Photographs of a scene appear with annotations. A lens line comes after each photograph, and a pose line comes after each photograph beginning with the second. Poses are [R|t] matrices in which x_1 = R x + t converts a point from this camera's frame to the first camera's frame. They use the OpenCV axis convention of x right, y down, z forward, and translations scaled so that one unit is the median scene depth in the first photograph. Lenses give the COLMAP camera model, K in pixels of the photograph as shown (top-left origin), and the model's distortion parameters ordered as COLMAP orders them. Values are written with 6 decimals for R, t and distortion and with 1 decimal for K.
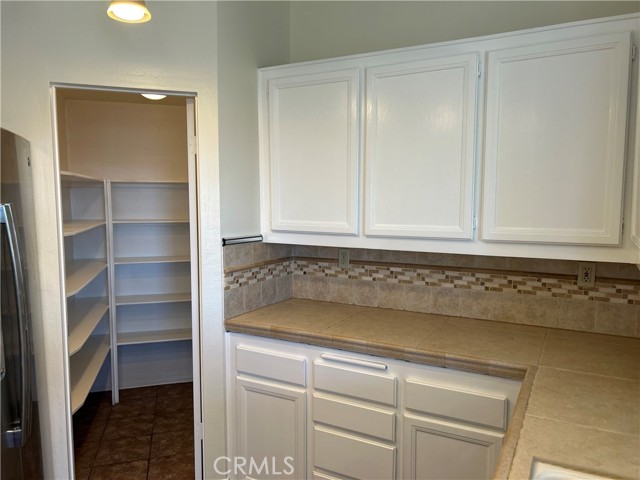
lens RADIAL K [[464.5, 0, 324.0], [0, 464.5, 251.2], [0, 0, 1]] dist [0.036835, -0.006930]
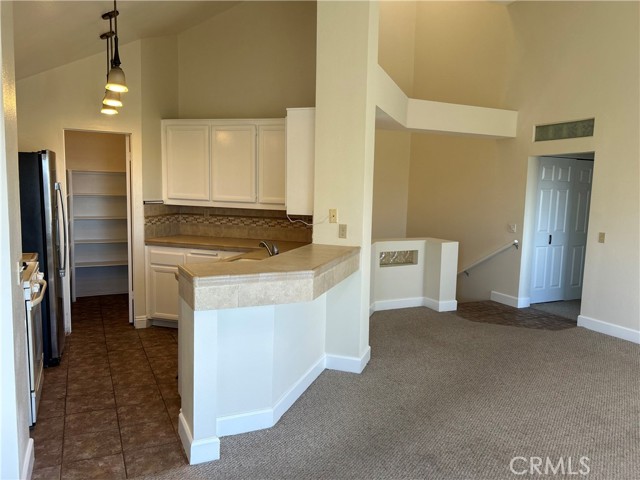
lens RADIAL K [[483.4, 0, 322.0], [0, 483.4, 243.6], [0, 0, 1]] dist [0.057789, -0.069519]
pose [[0.985969, 0.001928, 0.166918, 0.212130], [-0.003819, 0.999932, 0.011009, 0.138353], [-0.166886, -0.011492, 0.985909, -1.312207]]
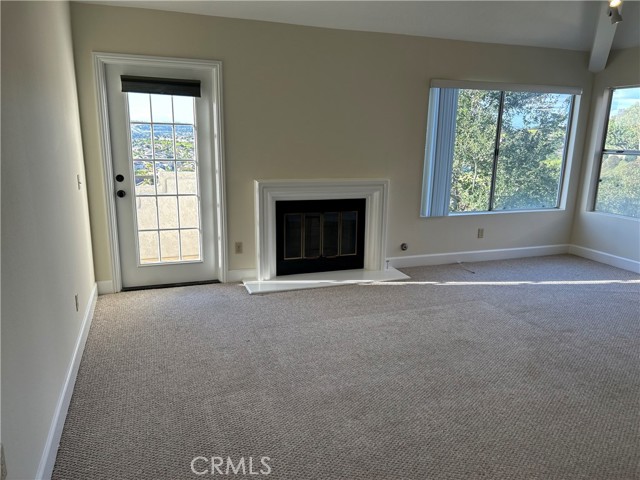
lens RADIAL K [[480.2, 0, 322.3], [0, 480.2, 240.8], [0, 0, 1]] dist [0.044214, -0.061617]
pose [[-0.998116, -0.009726, -0.060577, 1.763345], [-0.028957, 0.945144, 0.325368, -0.087349], [0.054089, 0.326510, -0.943645, 1.051324]]
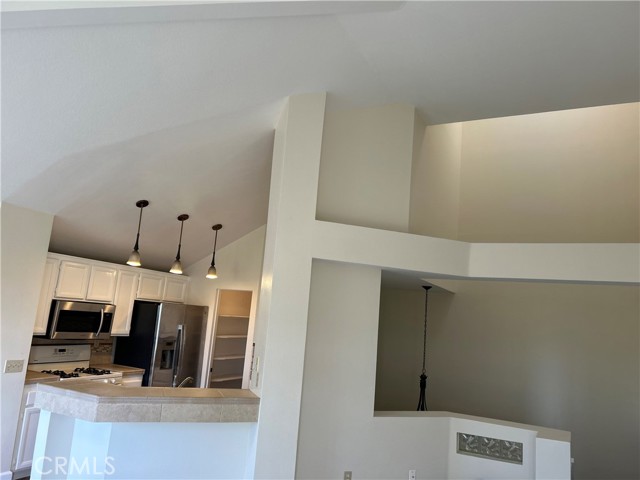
lens RADIAL K [[484.5, 0, 320.0], [0, 484.5, 240.0], [0, 0, 1]] dist [0.046229, -0.045210]
pose [[0.730165, -0.057219, -0.680871, 2.104689], [-0.144305, 0.961096, -0.235522, 0.001173], [0.667858, 0.270223, 0.693502, -0.806398]]
